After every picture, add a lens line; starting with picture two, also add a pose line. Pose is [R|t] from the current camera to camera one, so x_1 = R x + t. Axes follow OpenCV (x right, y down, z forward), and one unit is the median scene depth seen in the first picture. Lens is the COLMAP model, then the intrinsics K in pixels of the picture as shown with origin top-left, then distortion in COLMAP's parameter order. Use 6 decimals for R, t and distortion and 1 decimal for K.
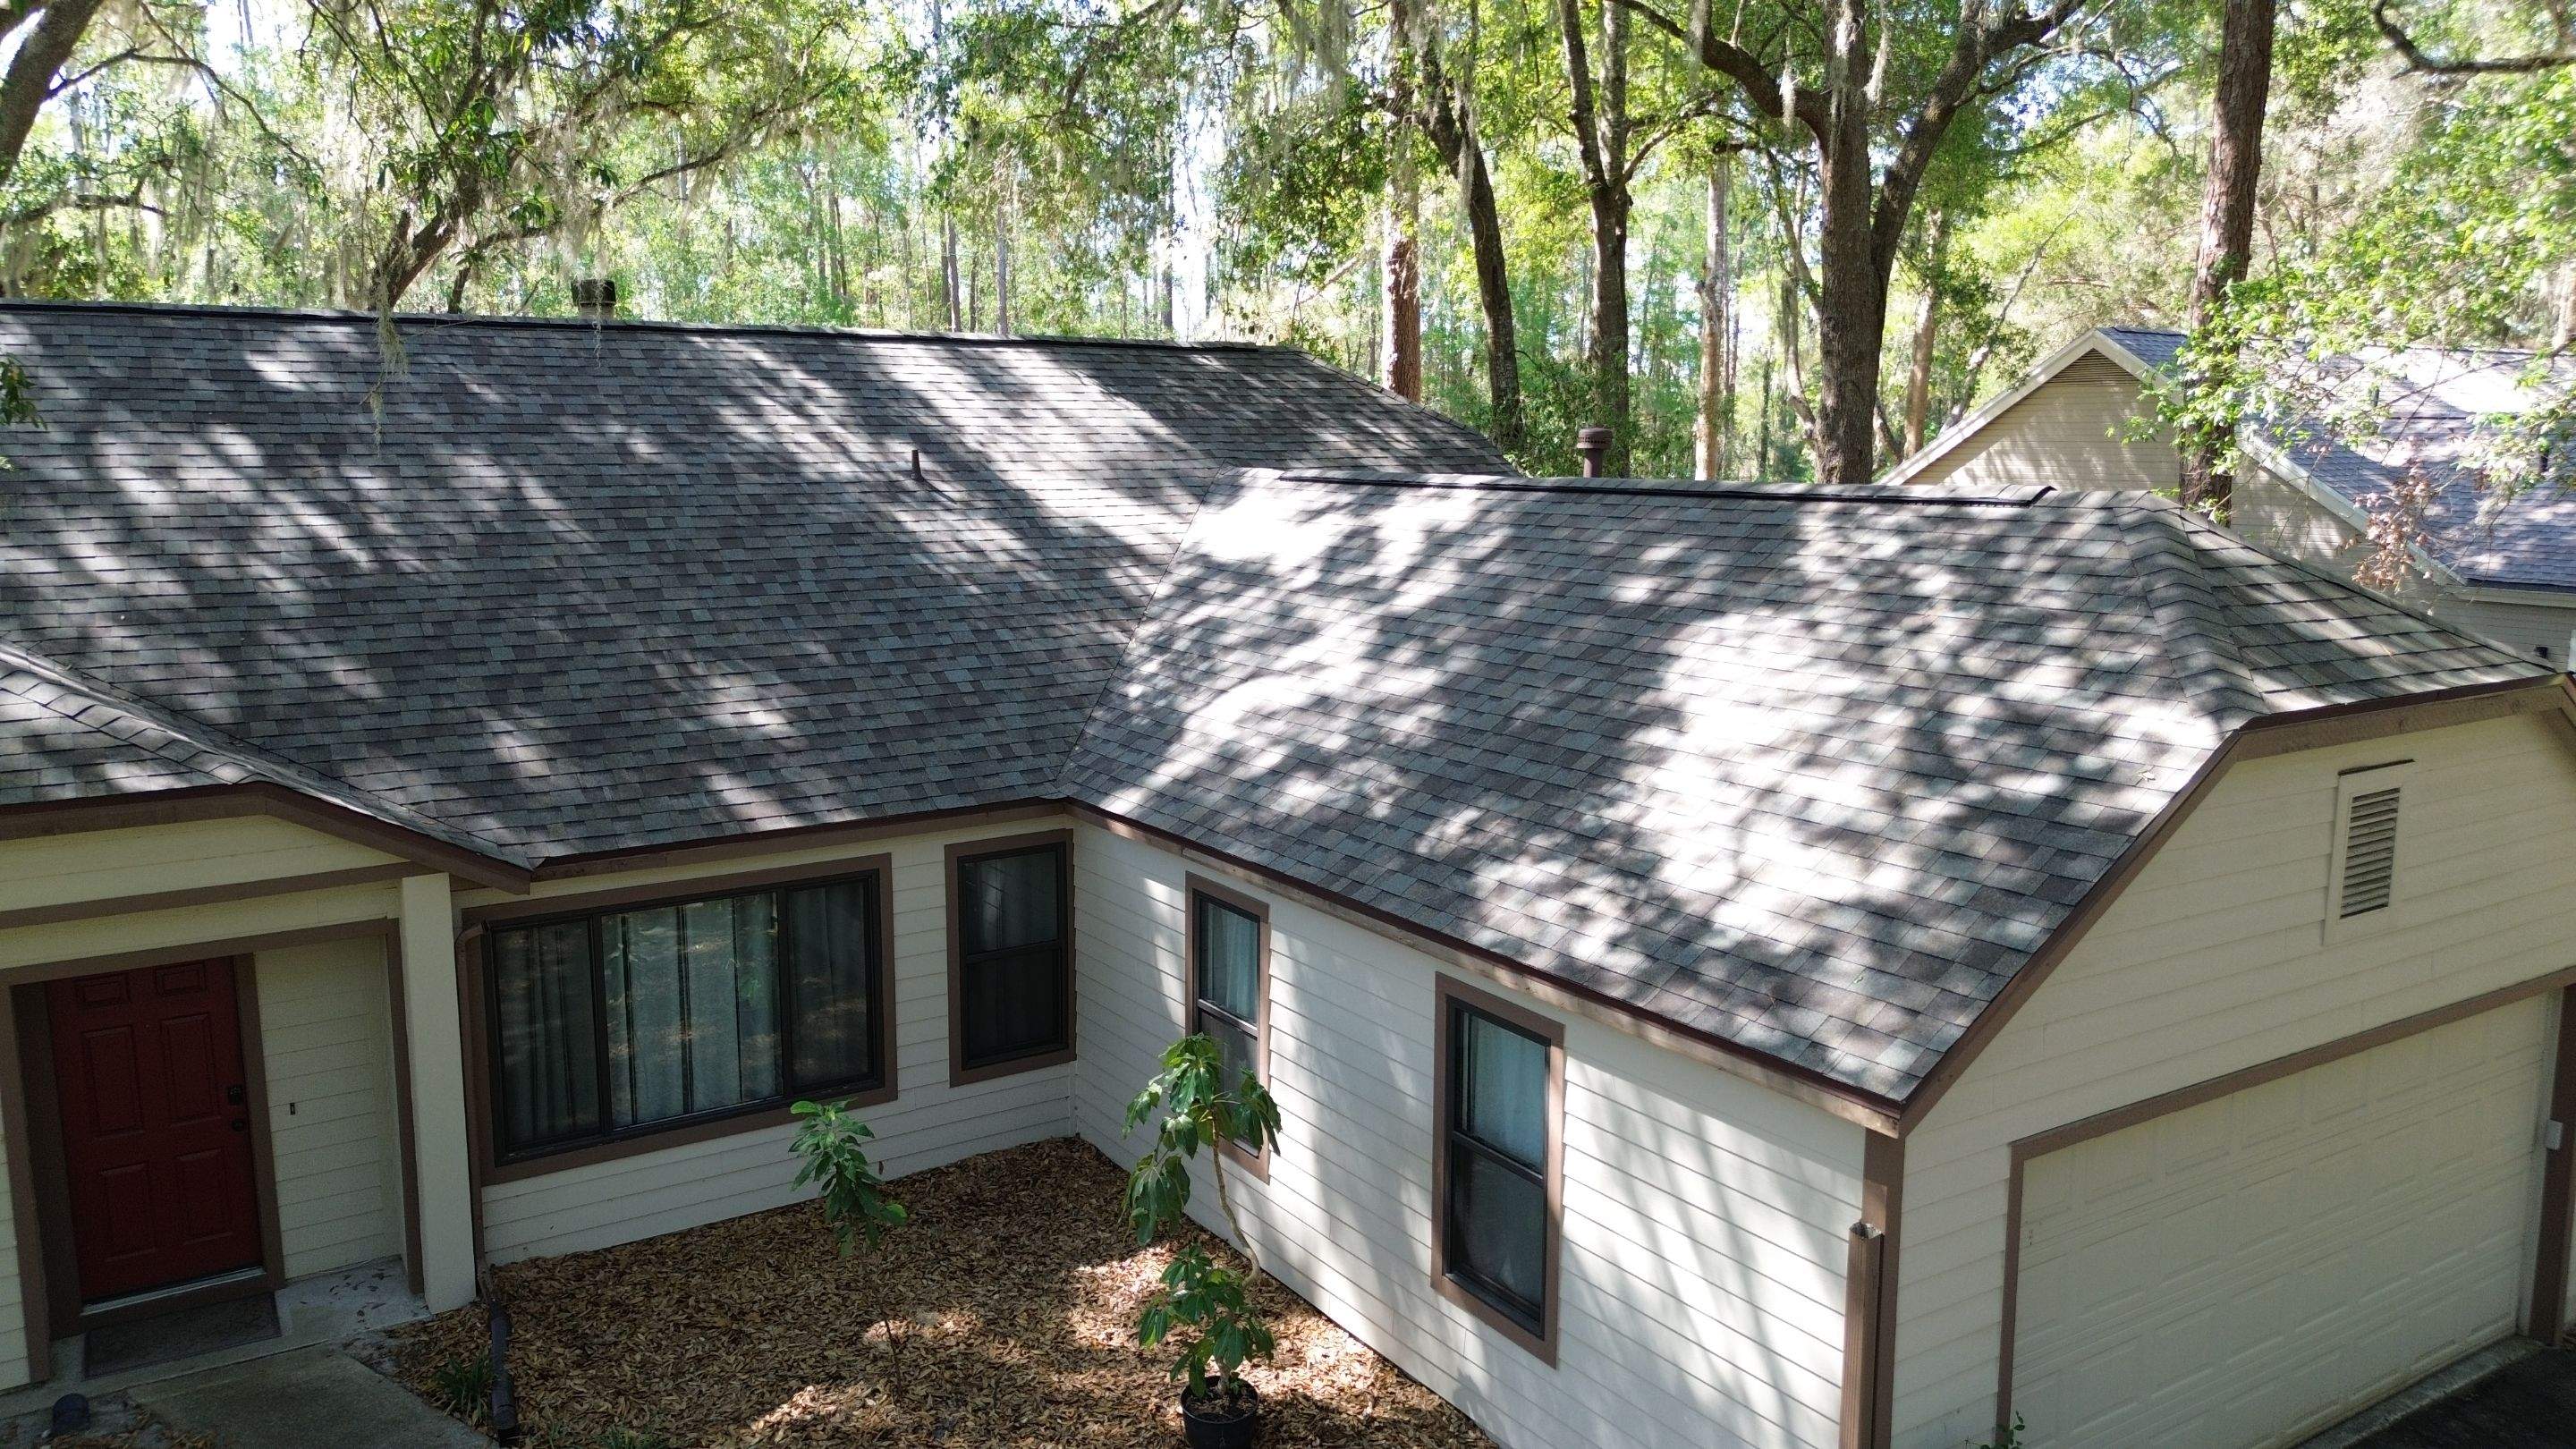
lens RADIAL K [[1838.7, 0, 1295.8], [0, 1838.7, 729.3], [0, 0, 1]] dist [0.081315, -0.080120]
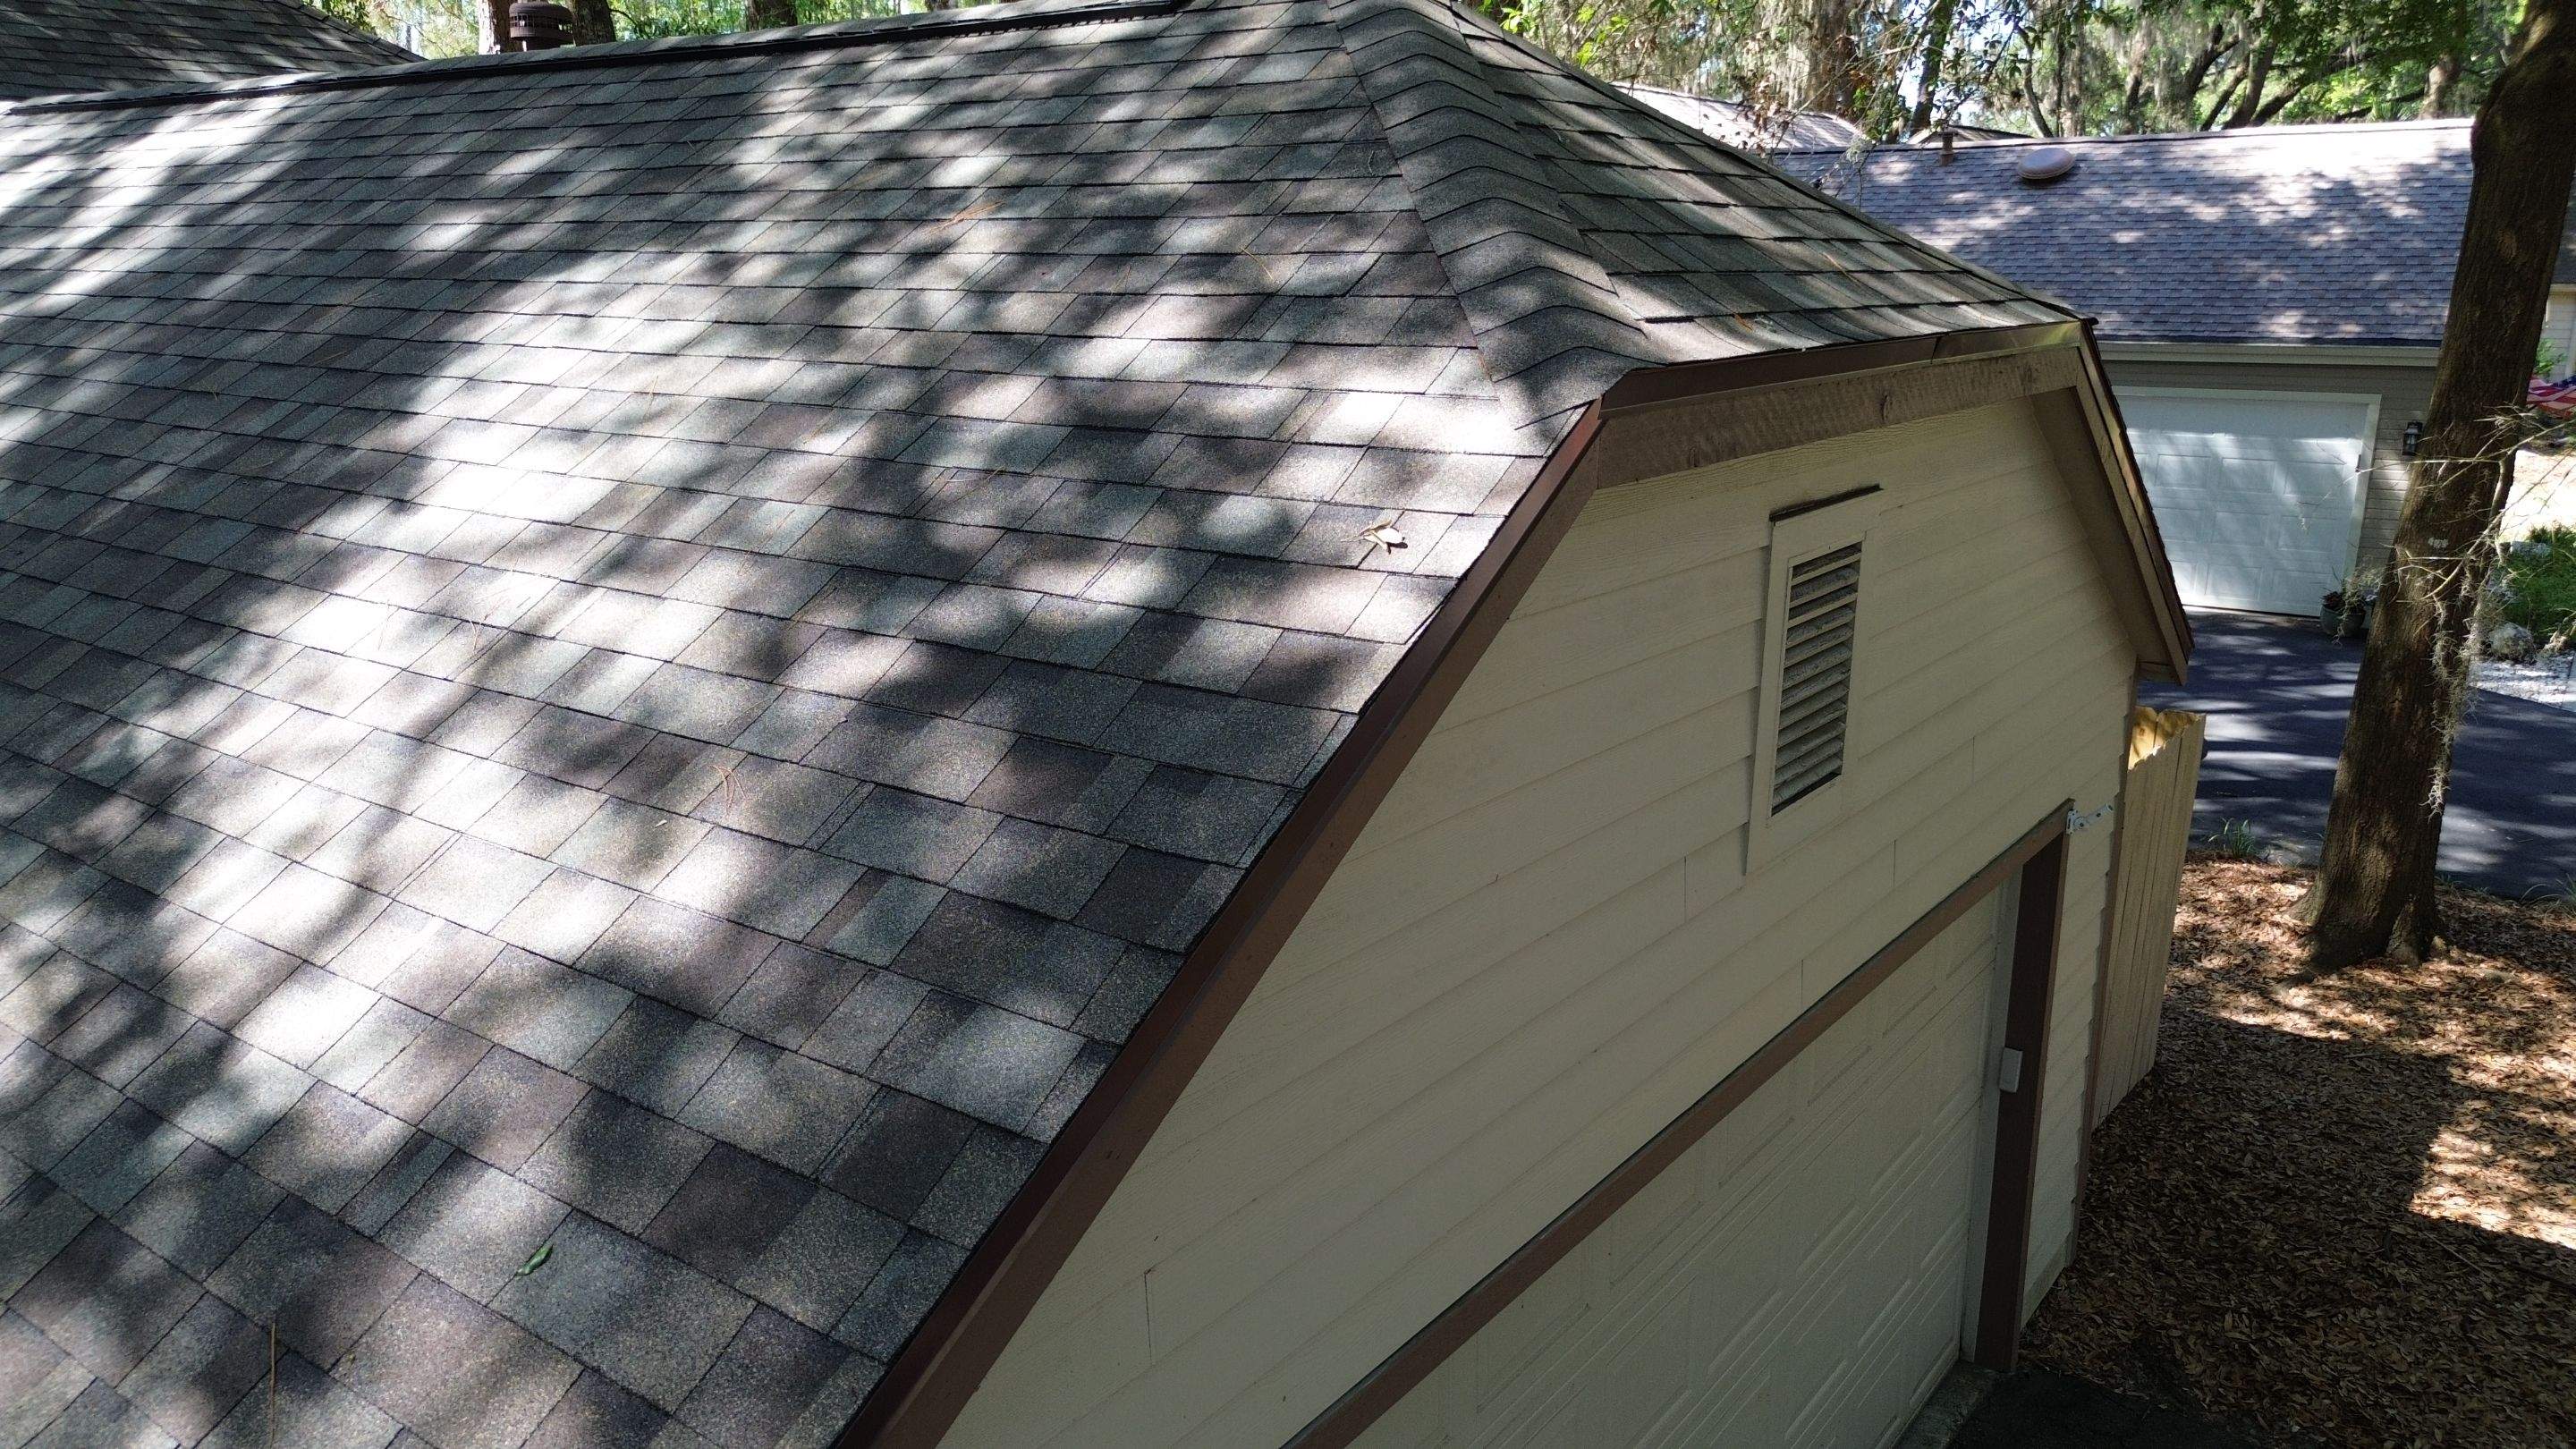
lens RADIAL K [[1837.2, 0, 1292.4], [0, 1837.2, 735.5], [0, 0, 1]] dist [0.086262, -0.089314]
pose [[0.939341, -0.087813, 0.331552, 0.281175], [0.054515, 0.992606, 0.108448, 0.019761], [-0.338624, -0.083795, 0.937183, 0.584446]]
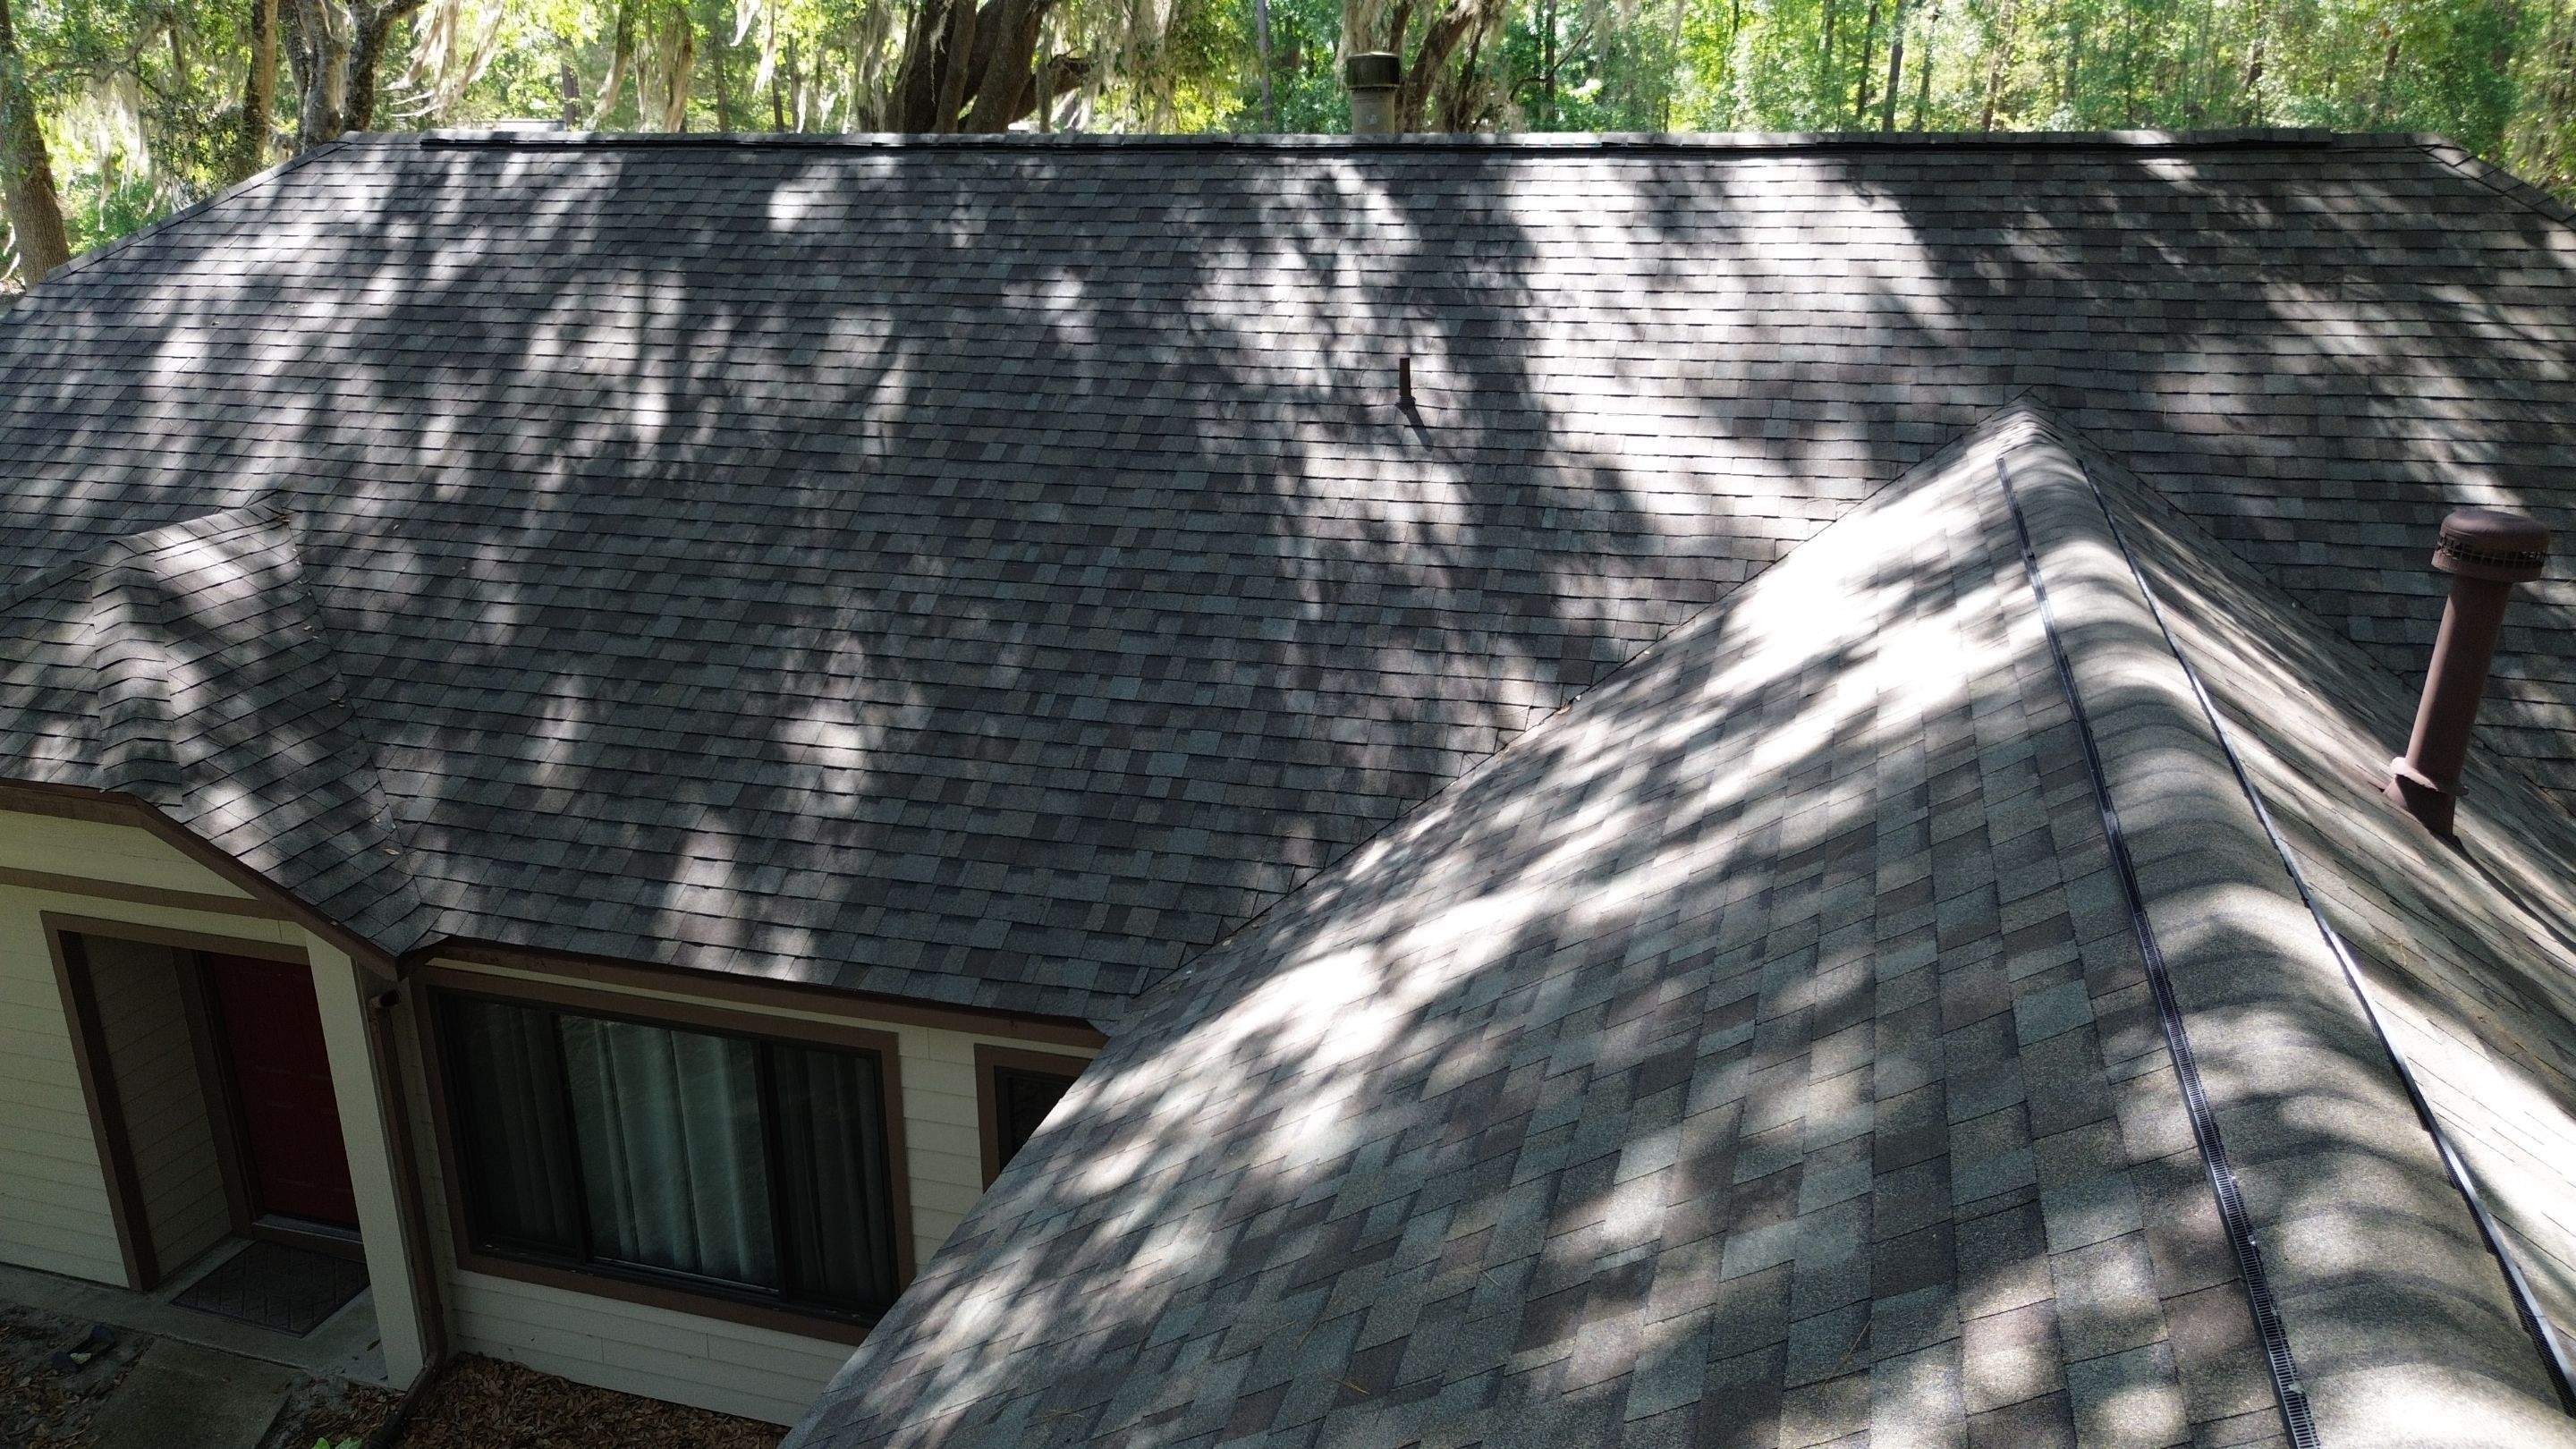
lens RADIAL K [[1847.9, 0, 1288.0], [0, 1847.9, 724.5], [0, 0, 1]] dist [0.058805, -0.061121]
pose [[0.653238, 0.239530, -0.718265, 0.467123], [-0.116447, 0.969137, 0.217286, -0.289349], [0.748144, -0.058300, 0.660970, 0.943535]]
